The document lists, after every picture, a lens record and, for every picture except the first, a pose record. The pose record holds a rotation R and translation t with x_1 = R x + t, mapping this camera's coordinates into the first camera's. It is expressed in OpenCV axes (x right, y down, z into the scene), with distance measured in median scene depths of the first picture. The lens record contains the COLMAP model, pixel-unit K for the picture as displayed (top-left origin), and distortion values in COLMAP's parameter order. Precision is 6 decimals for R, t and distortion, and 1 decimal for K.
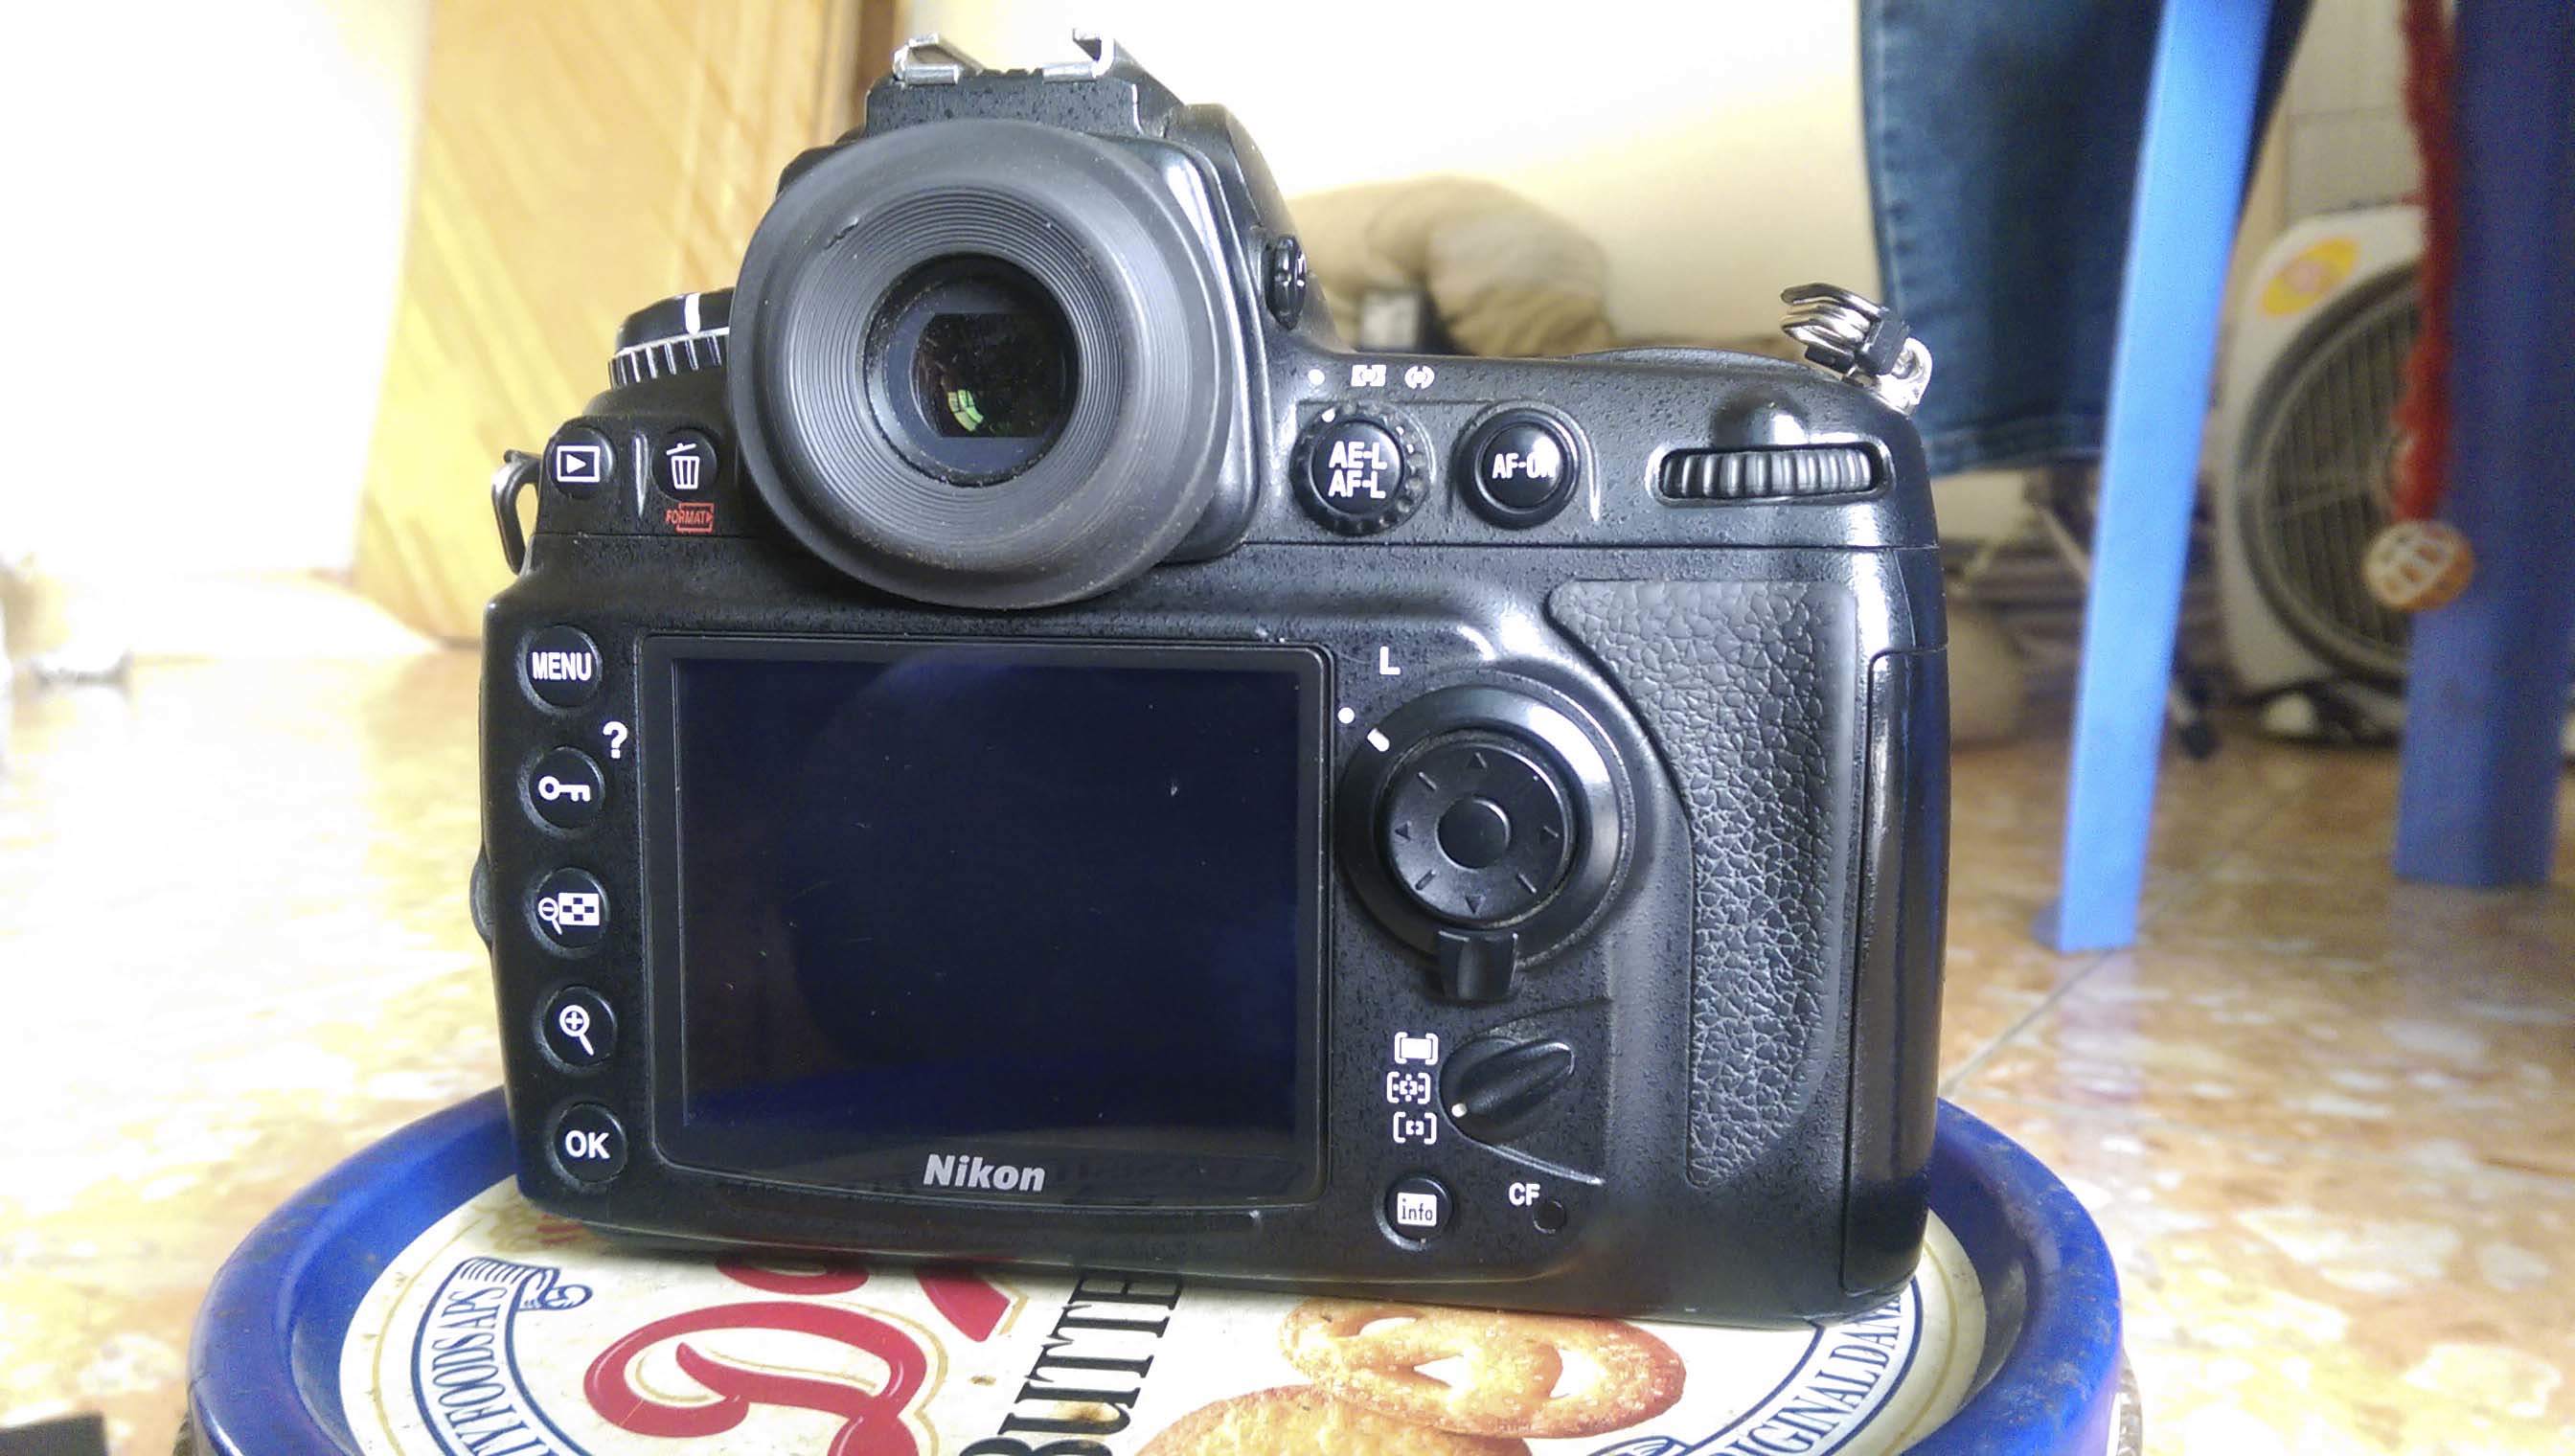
lens RADIAL K [[1905.8, 0, 1273.6], [0, 1905.8, 724.3], [0, 0, 1]] dist [0.040928, -0.089955]
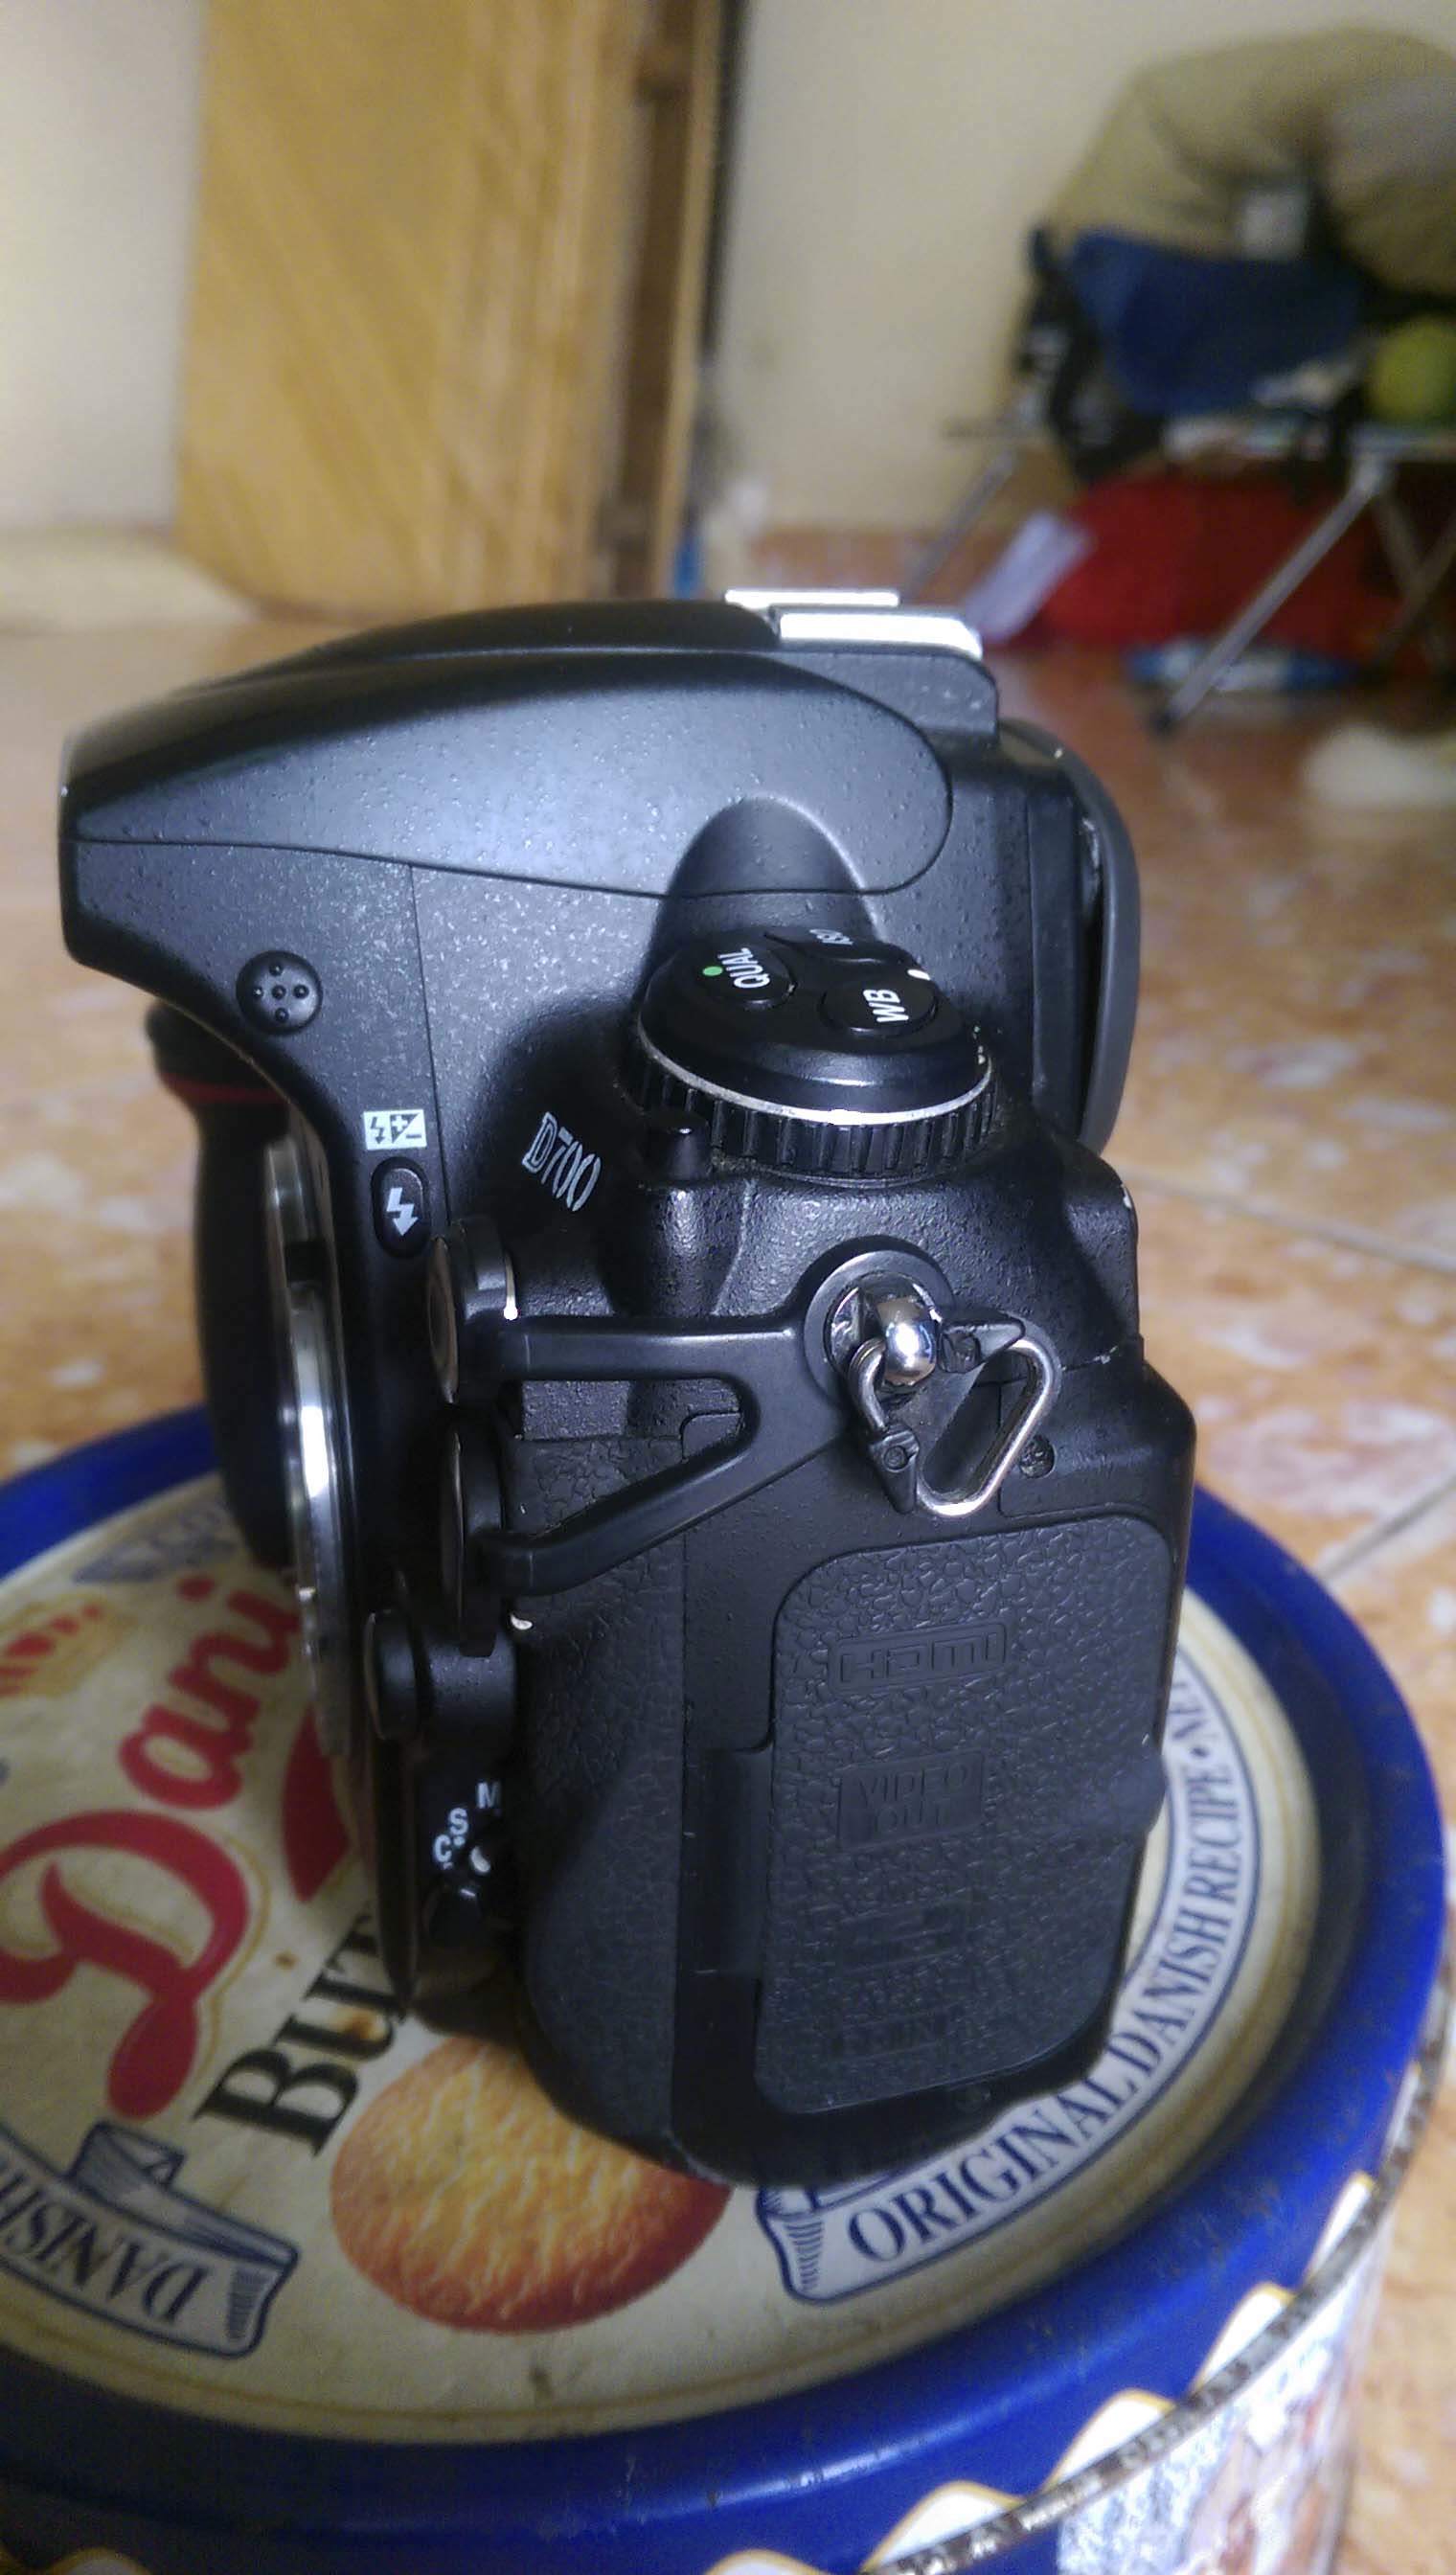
lens RADIAL K [[1905.8, 0, 708.2], [0, 1905.8, 1323.2], [0, 0, 1]] dist [0.040928, -0.089955]
pose [[0.977355, 0.078606, -0.196464, 0.133464], [-0.009193, 0.943340, 0.331699, -0.179728], [0.211406, -0.322382, 0.922701, 0.087059]]
